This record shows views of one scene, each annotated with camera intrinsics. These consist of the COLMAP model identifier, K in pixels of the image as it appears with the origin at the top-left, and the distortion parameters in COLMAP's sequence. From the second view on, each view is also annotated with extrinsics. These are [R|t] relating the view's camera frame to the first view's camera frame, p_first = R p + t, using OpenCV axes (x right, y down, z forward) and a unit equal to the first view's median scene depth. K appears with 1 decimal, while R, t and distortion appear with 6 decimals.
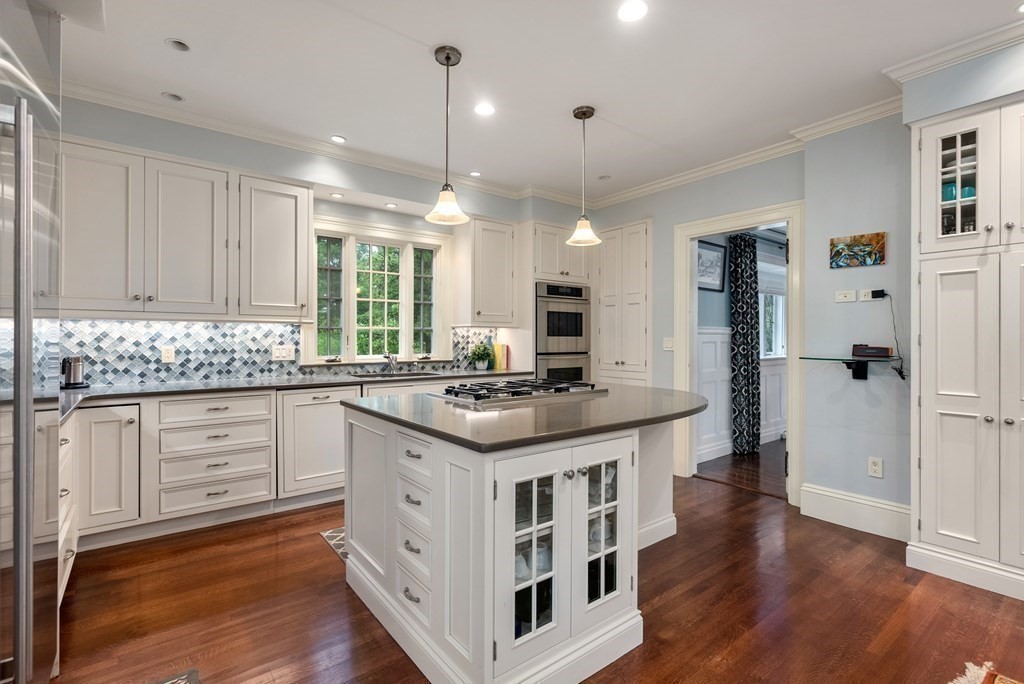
lens RADIAL K [[472.7, 0, 506.3], [0, 472.7, 336.3], [0, 0, 1]] dist [-0.000917, 0.000018]
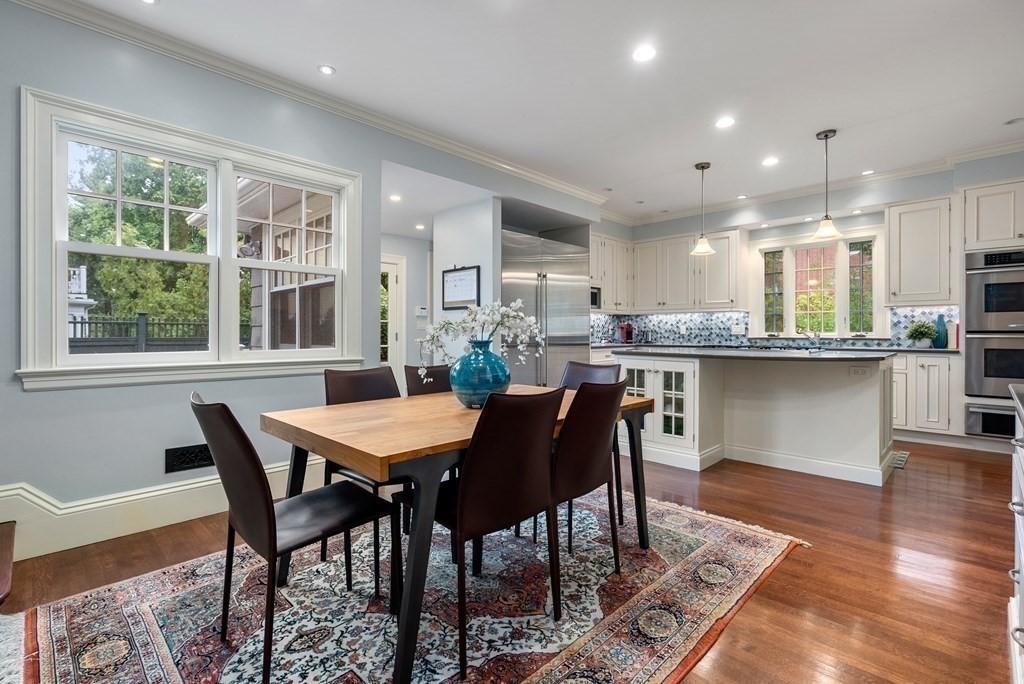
lens RADIAL K [[471.3, 0, 513.5], [0, 471.3, 332.5], [0, 0, 1]] dist [-0.000210, -0.000452]
pose [[0.142700, -0.002537, -0.989763, 1.048322], [0.005043, 0.999986, -0.001836, 0.043916], [0.989753, -0.004730, 0.142711, -0.006007]]
